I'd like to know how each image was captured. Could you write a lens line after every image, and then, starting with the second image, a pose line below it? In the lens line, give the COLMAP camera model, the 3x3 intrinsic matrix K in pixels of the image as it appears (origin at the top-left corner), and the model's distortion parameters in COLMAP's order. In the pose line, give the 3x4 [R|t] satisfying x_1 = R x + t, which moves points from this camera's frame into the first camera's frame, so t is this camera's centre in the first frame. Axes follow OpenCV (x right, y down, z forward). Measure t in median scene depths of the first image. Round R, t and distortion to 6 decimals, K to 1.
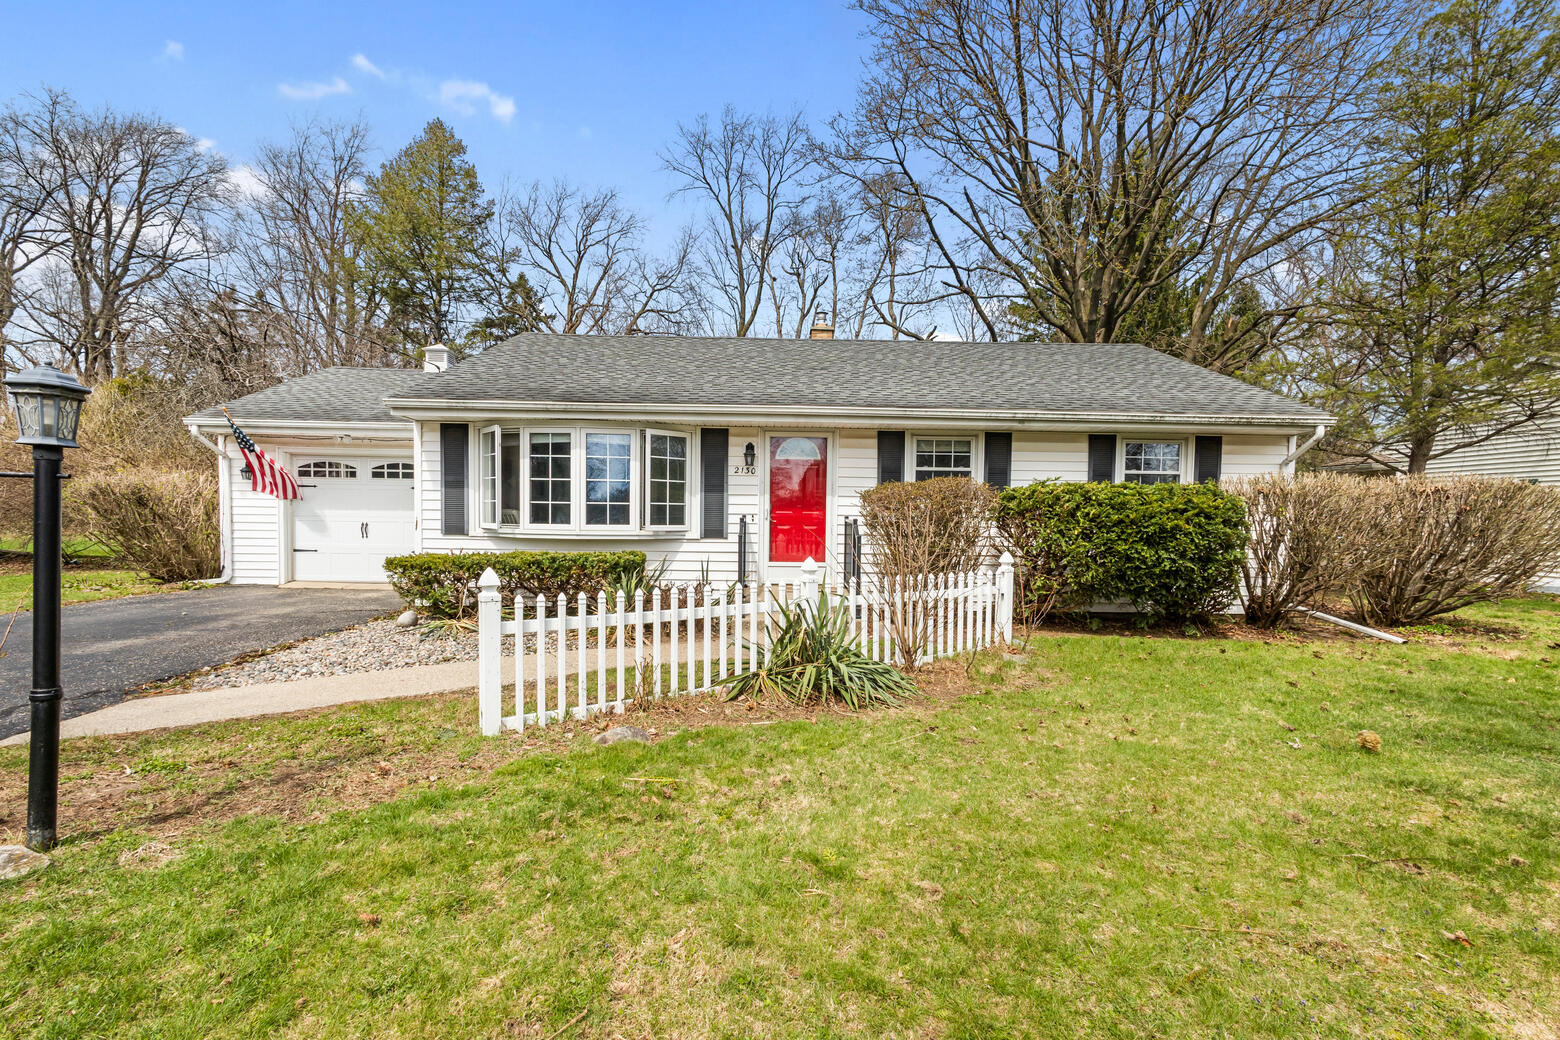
lens RADIAL K [[724.9, 0, 777.9], [0, 724.9, 534.9], [0, 0, 1]] dist [0.010667, -0.001732]
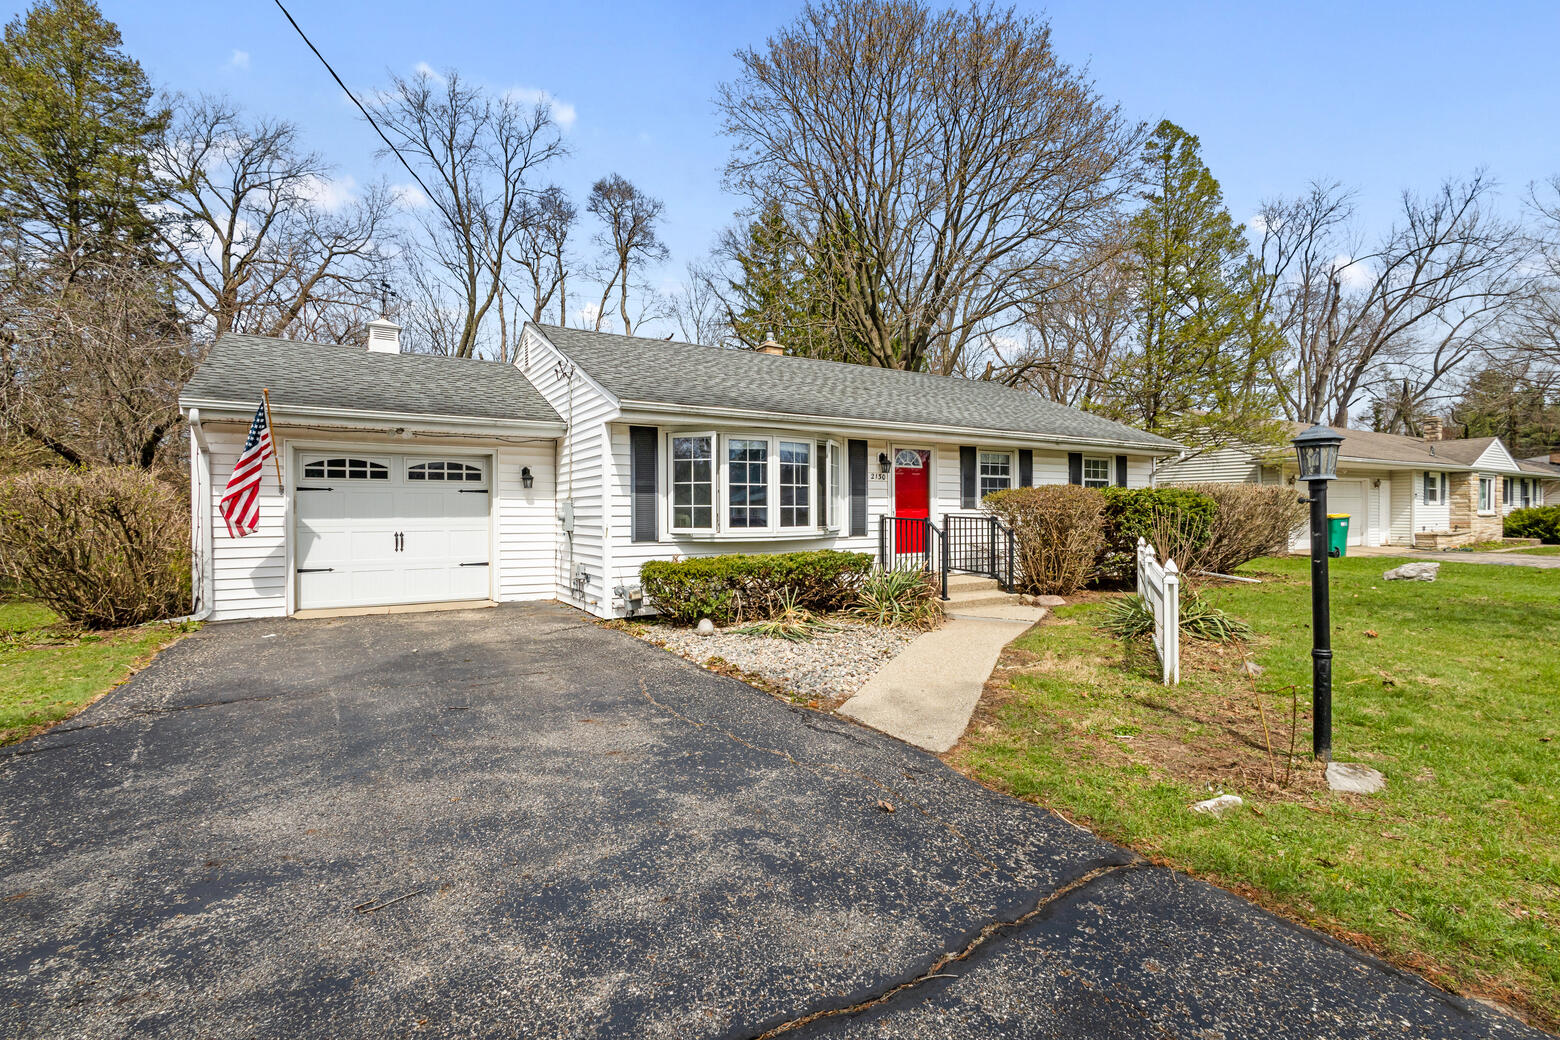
lens RADIAL K [[724.9, 0, 764.8], [0, 724.9, 508.3], [0, 0, 1]] dist [0.010667, -0.001732]
pose [[0.868243, -0.014604, 0.495924, -0.765224], [0.029367, 0.999327, -0.021986, -0.017911], [-0.495269, 0.033653, 0.868088, 0.084195]]
